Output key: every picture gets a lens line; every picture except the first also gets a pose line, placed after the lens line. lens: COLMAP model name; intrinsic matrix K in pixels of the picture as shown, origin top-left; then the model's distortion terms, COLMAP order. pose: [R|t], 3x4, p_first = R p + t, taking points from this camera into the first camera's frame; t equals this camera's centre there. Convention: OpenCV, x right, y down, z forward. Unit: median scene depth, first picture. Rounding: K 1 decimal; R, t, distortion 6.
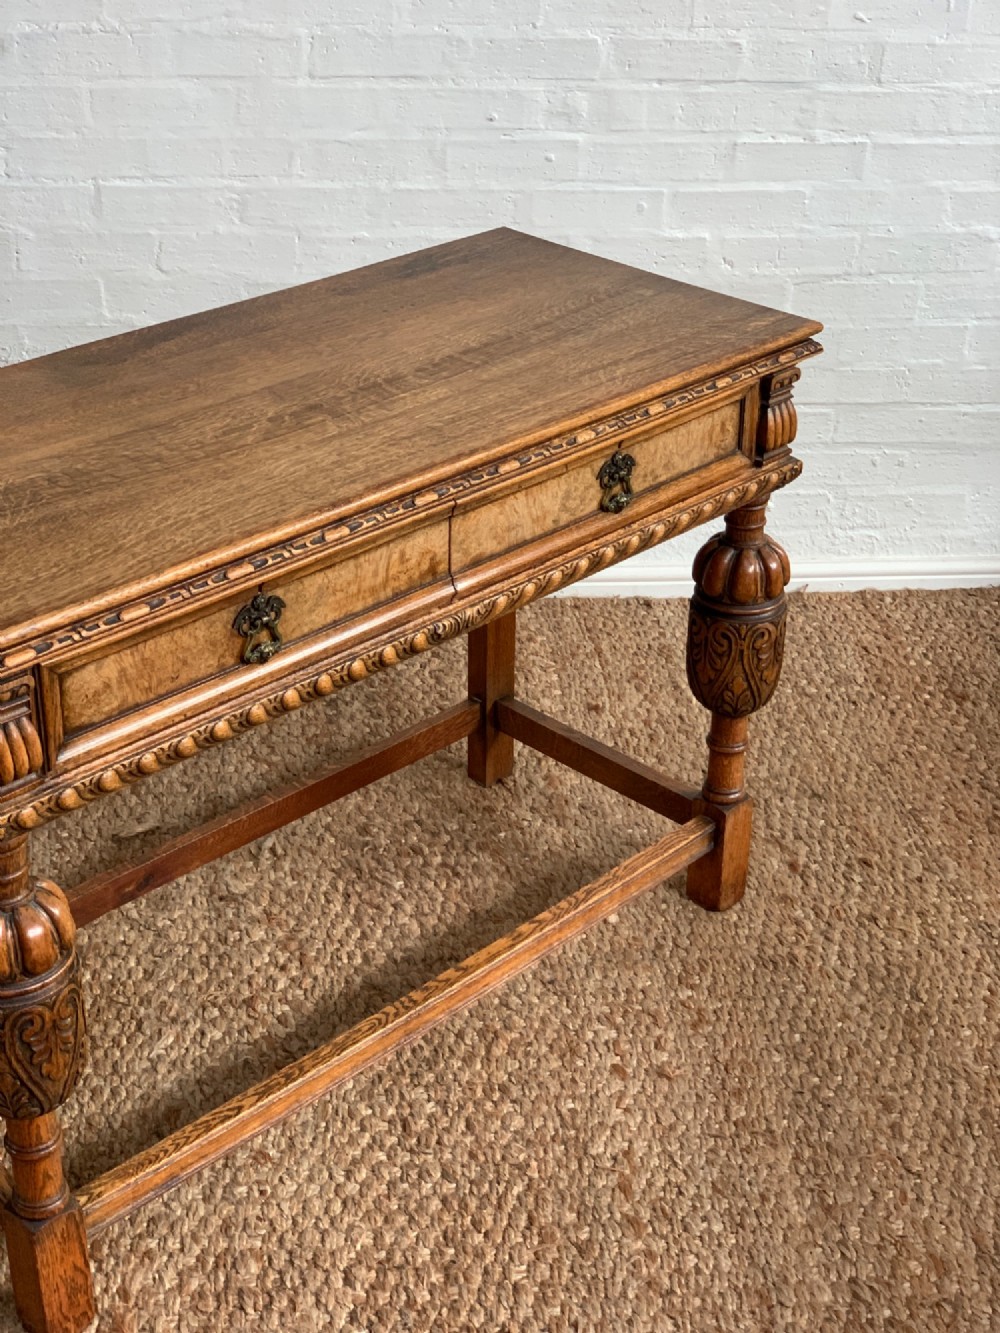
lens RADIAL K [[2018.4, 0, 515.4], [0, 2018.4, 659.3], [0, 0, 1]] dist [0.041248, 0.000000]
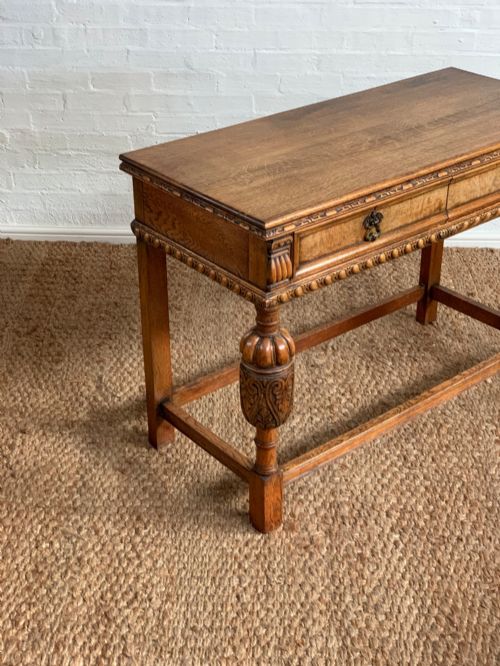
lens RADIAL K [[1008.4, 0, 253.4], [0, 1008.4, 328.5], [0, 0, 1]] dist [0.041248, 0.000000]
pose [[0.994592, 0.032908, -0.098503, -0.116469], [-0.031941, 0.999425, 0.011373, 0.076155], [0.098821, -0.008165, 0.995072, -0.148367]]
